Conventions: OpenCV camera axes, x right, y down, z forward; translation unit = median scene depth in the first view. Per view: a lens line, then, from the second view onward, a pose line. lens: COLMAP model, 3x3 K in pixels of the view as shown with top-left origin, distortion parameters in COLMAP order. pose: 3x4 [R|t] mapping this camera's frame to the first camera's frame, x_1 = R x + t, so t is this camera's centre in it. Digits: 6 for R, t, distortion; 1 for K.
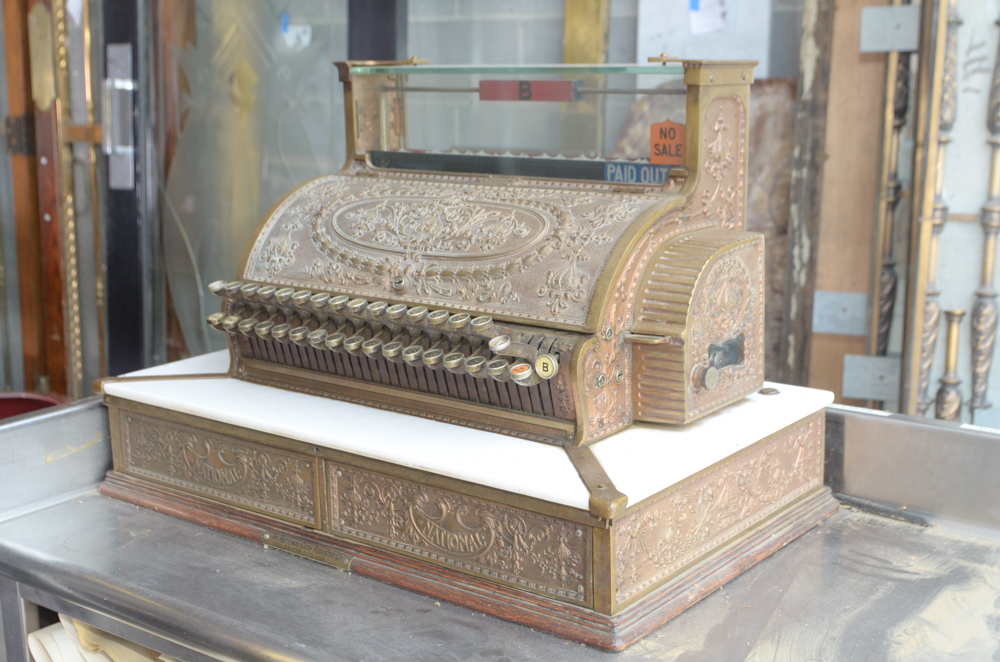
lens RADIAL K [[1387.3, 0, 500.0], [0, 1387.3, 331.0], [0, 0, 1]] dist [-0.014059, 0.073383]
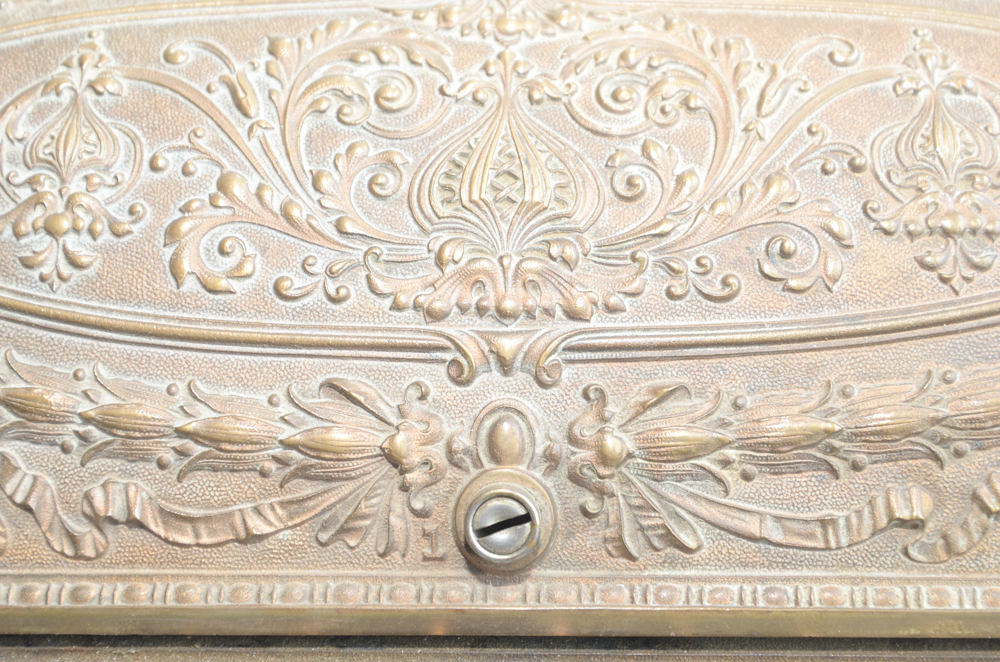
lens RADIAL K [[1430.5, 0, 500.0], [0, 1430.5, 331.0], [0, 0, 1]] dist [-0.002901, 0.041236]
pose [[0.794420, -0.298109, 0.529176, -0.165489], [0.125263, 0.932947, 0.337520, -0.122862], [-0.594311, -0.201846, 0.778494, 0.842866]]
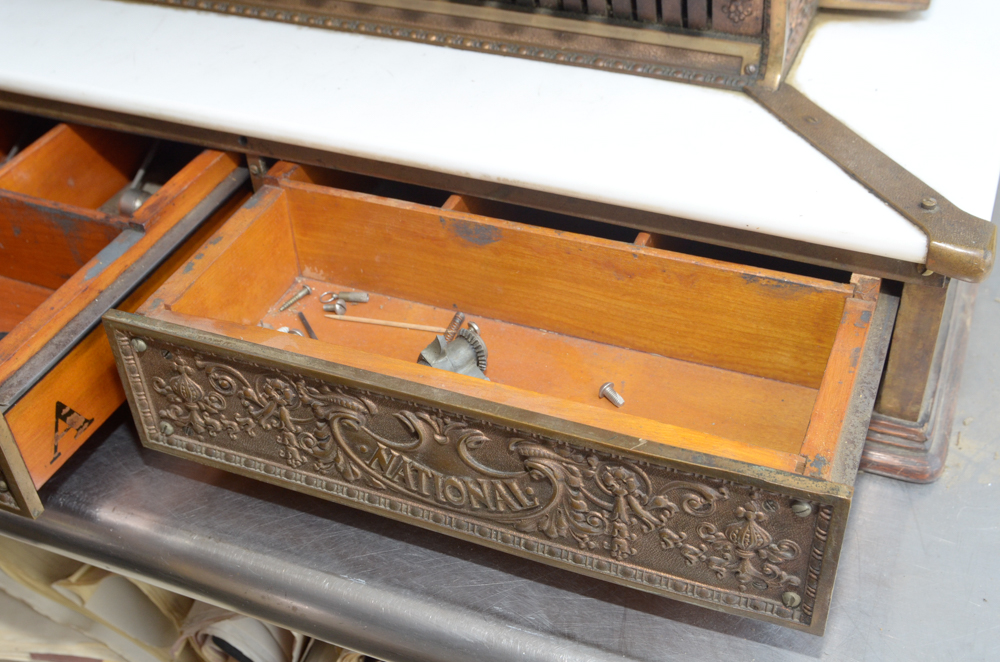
lens RADIAL K [[1201.2, 0, 500.0], [0, 1201.2, 331.0], [0, 0, 1]] dist [-0.026398, -0.042279]
pose [[0.963337, -0.181442, 0.197640, -0.132703], [0.078292, 0.894697, 0.439758, -0.037110], [-0.256618, -0.408162, 0.876100, 0.523984]]
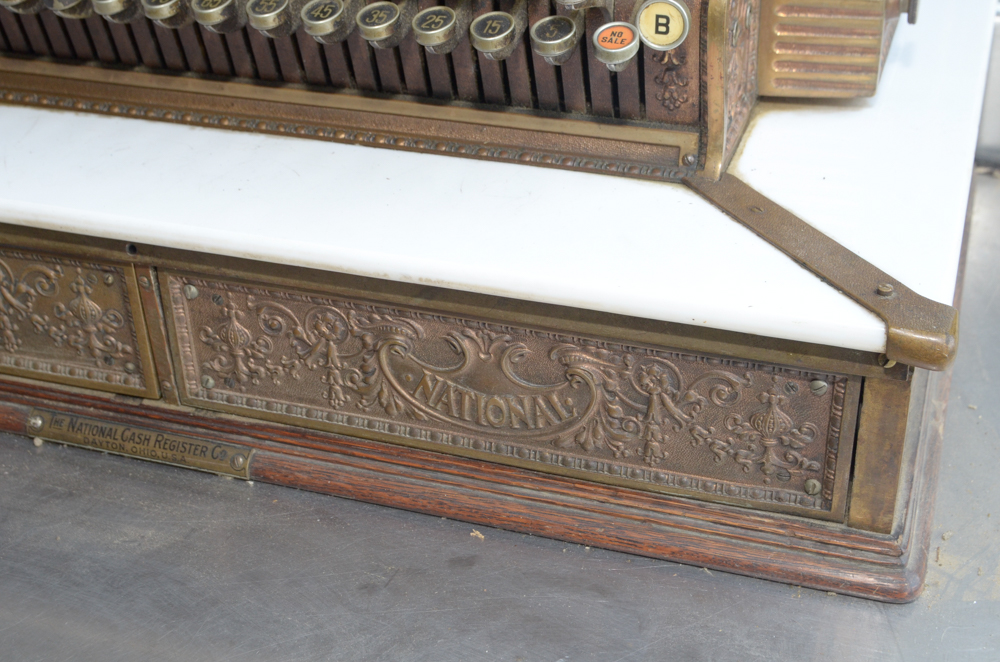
lens RADIAL K [[1387.3, 0, 500.0], [0, 1387.3, 331.0], [0, 0, 1]] dist [-0.014059, 0.073383]
pose [[0.939892, -0.183251, 0.288135, -0.146156], [0.079559, 0.938100, 0.337103, -0.032594], [-0.332074, -0.293917, 0.896292, 0.506660]]
